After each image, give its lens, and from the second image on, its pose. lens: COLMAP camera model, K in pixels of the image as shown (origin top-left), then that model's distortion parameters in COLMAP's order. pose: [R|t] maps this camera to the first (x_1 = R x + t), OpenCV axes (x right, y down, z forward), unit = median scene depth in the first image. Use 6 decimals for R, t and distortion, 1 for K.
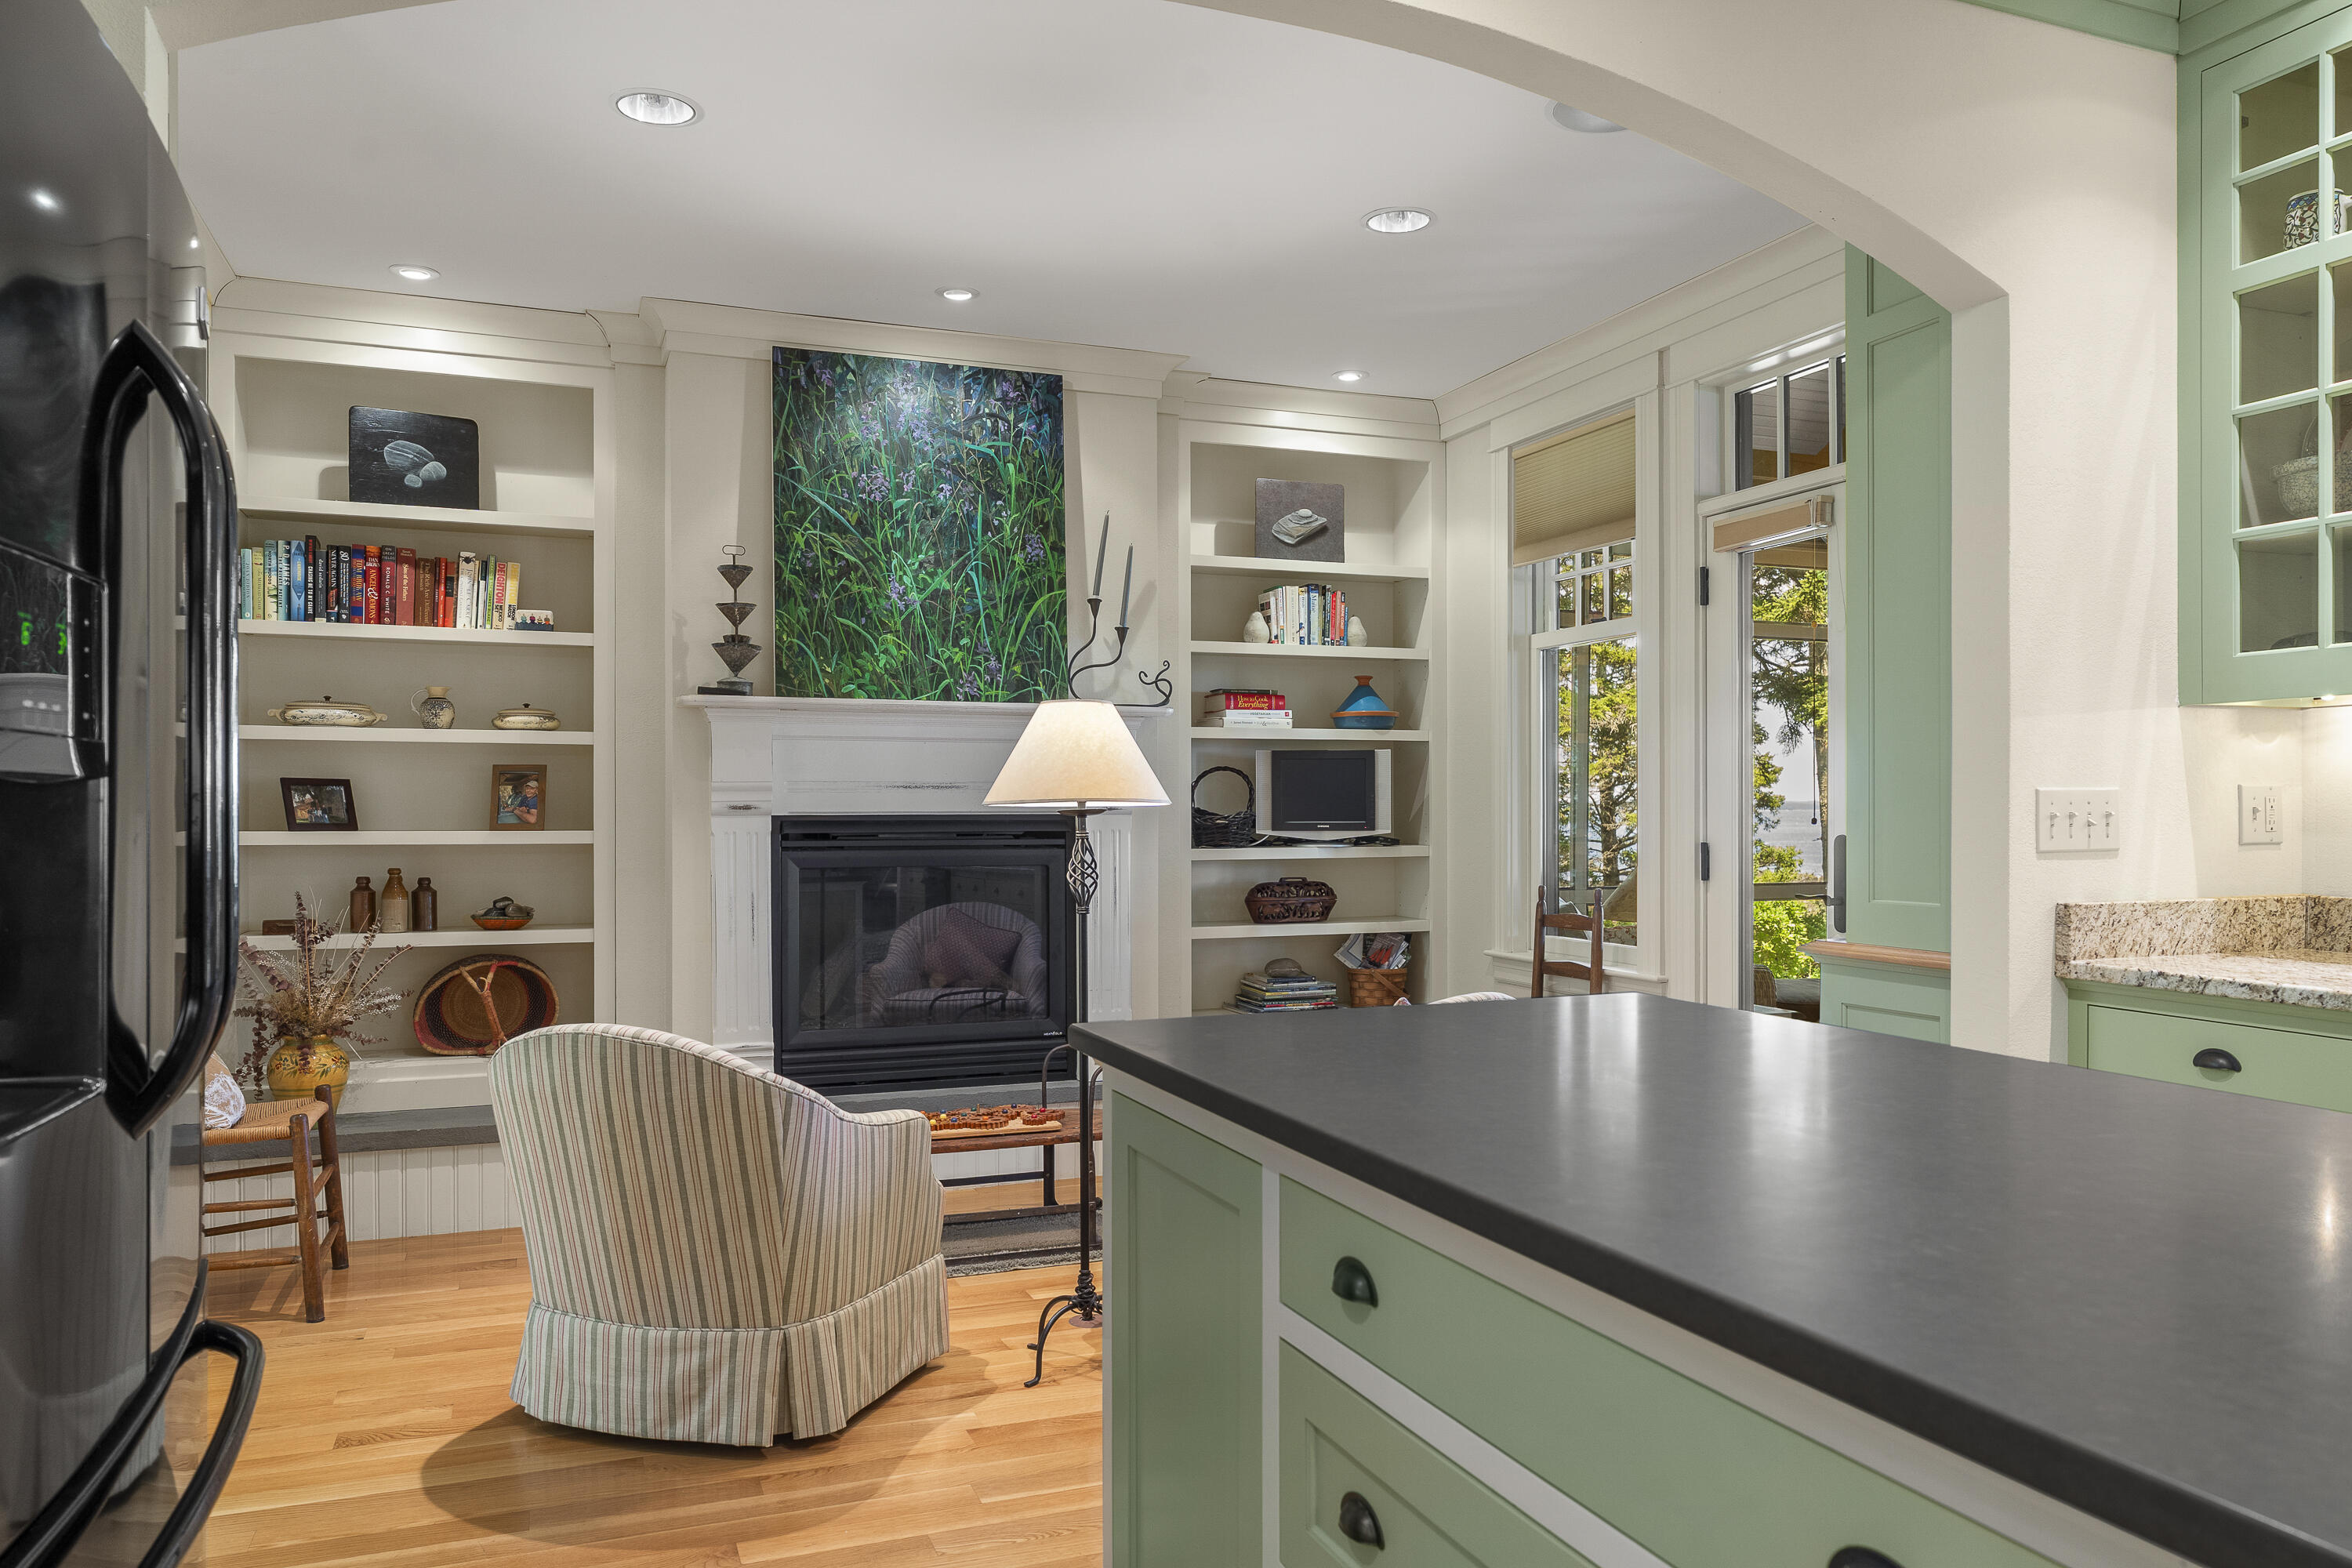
lens RADIAL K [[1604.9, 0, 1176.0], [0, 1604.9, 784.0], [0, 0, 1]] dist [0.002134, 0.000228]
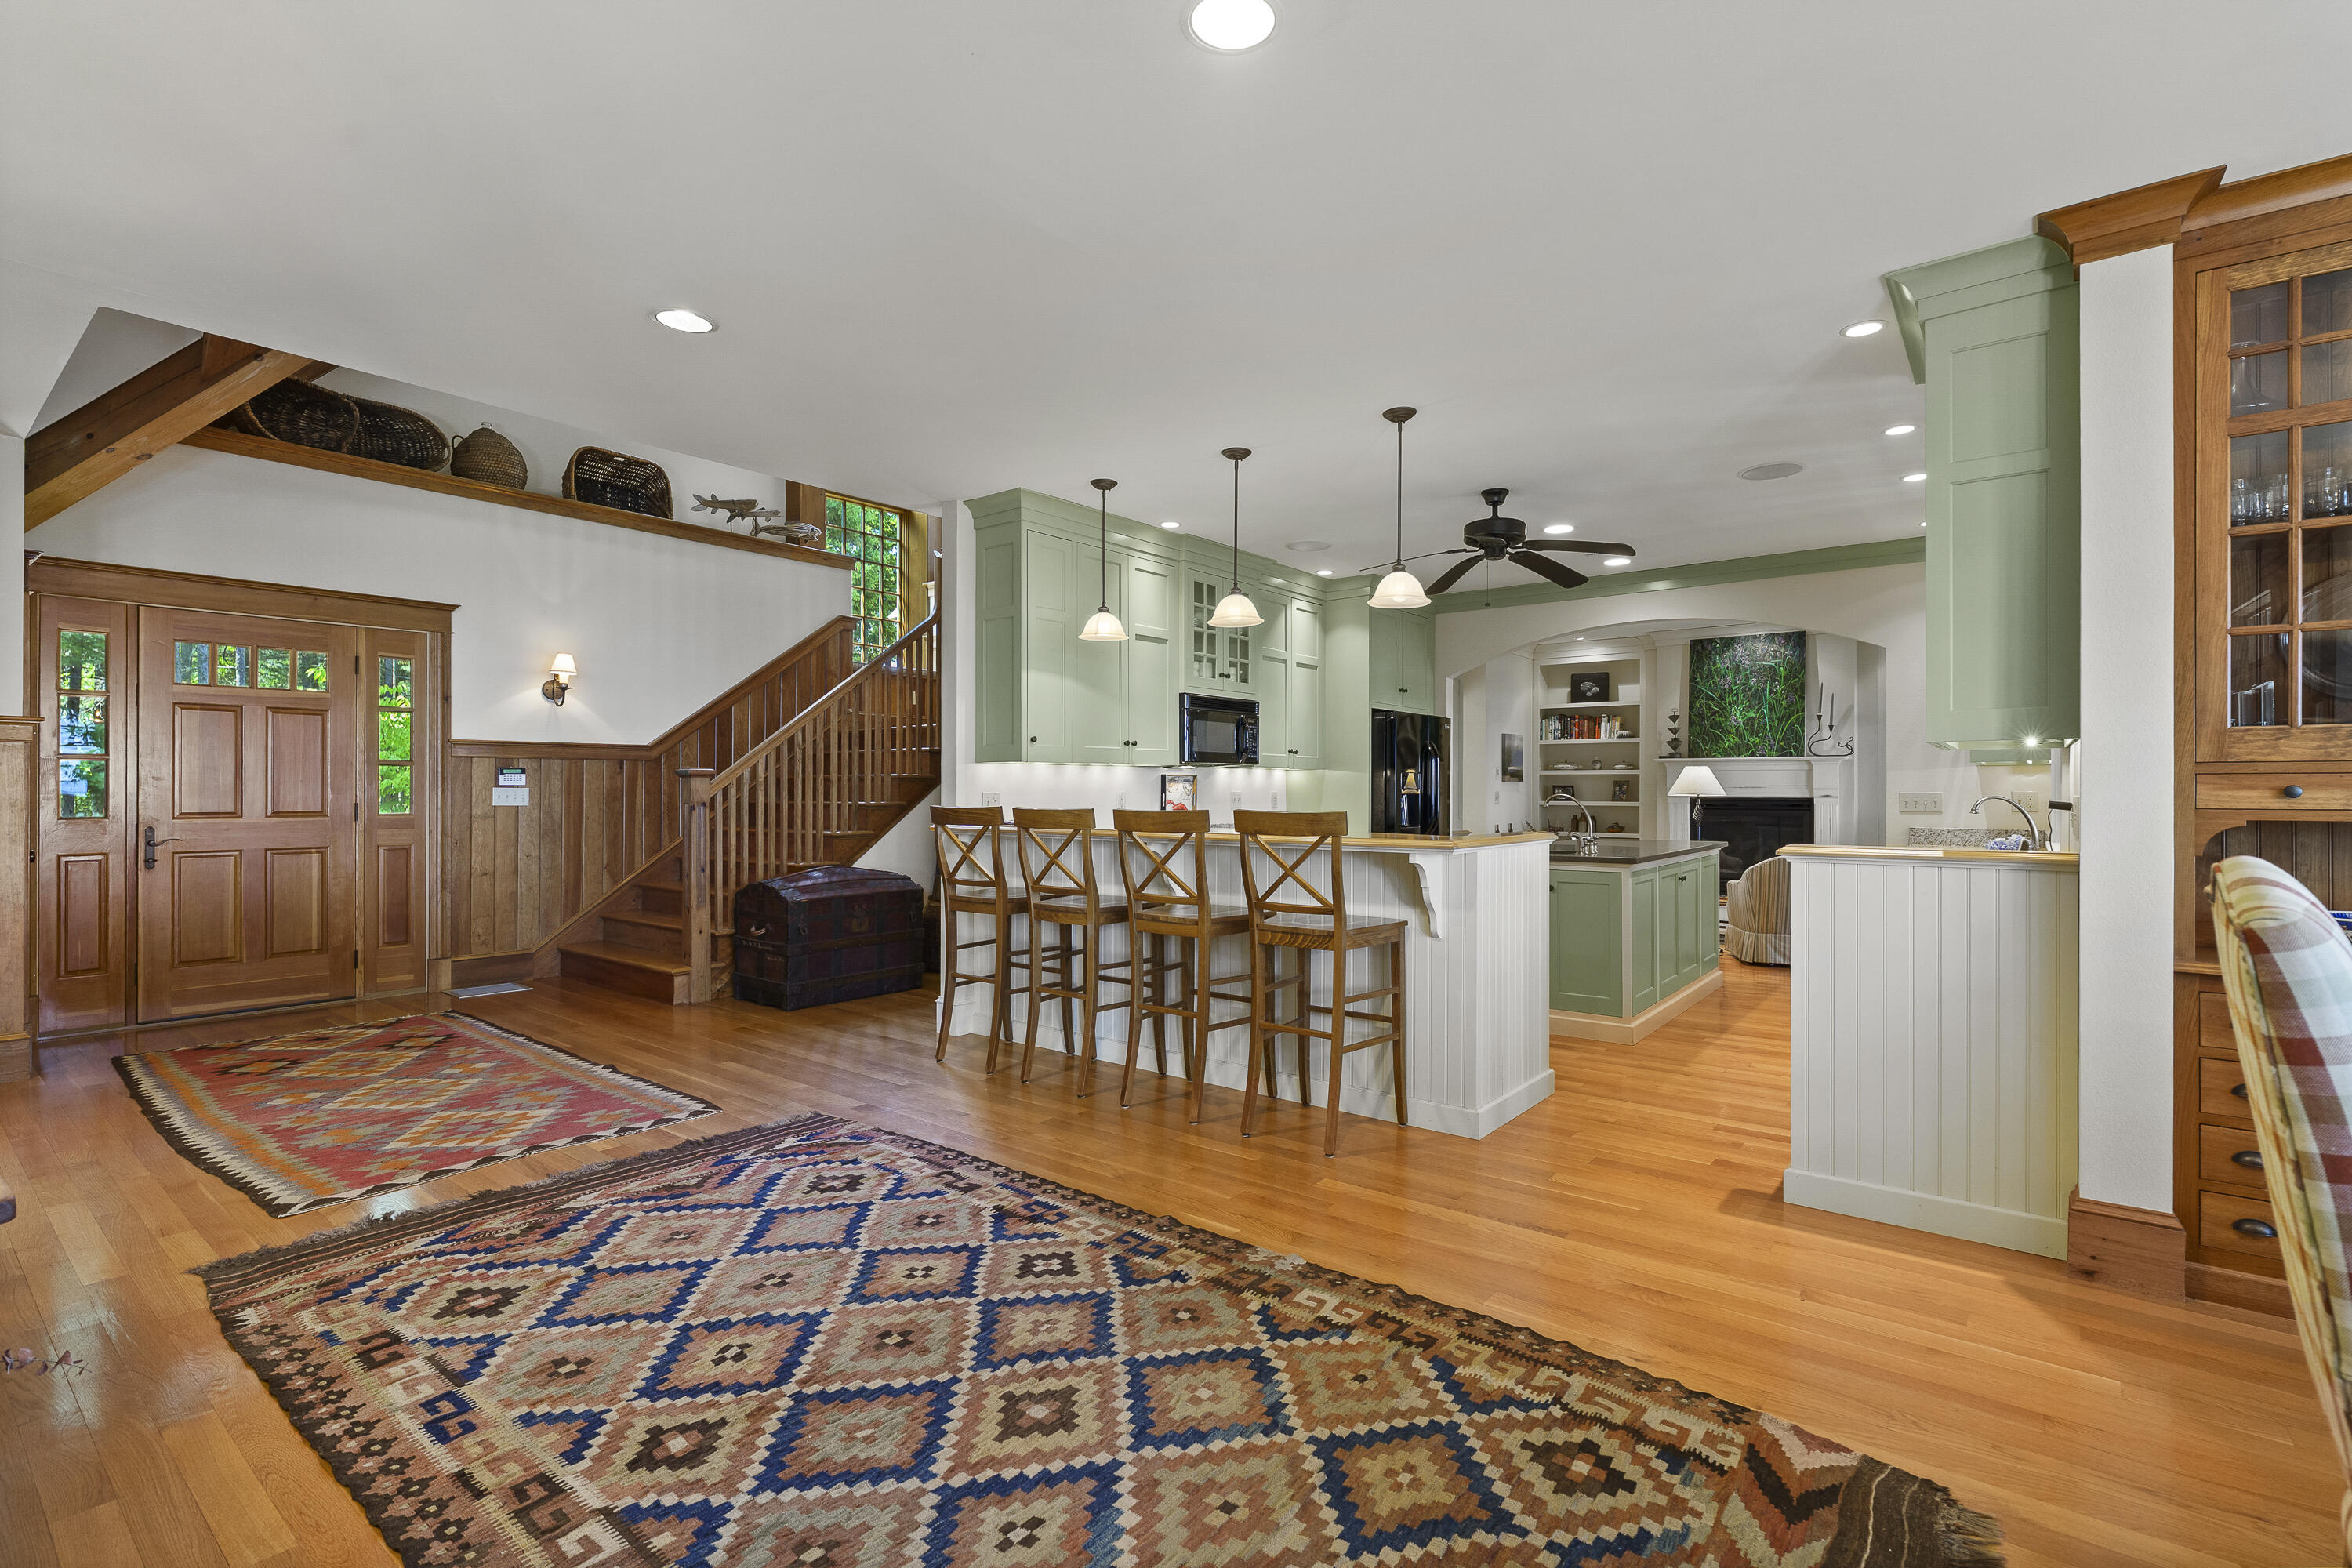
lens RADIAL K [[1072.4, 0, 1176.0], [0, 1072.4, 784.0], [0, 0, 1]] dist [-0.000328, -0.000025]
pose [[0.501629, -0.002546, -0.865079, 0.984242], [0.010602, 0.999939, 0.003205, -0.021254], [0.865018, -0.010780, 0.501625, -0.819932]]
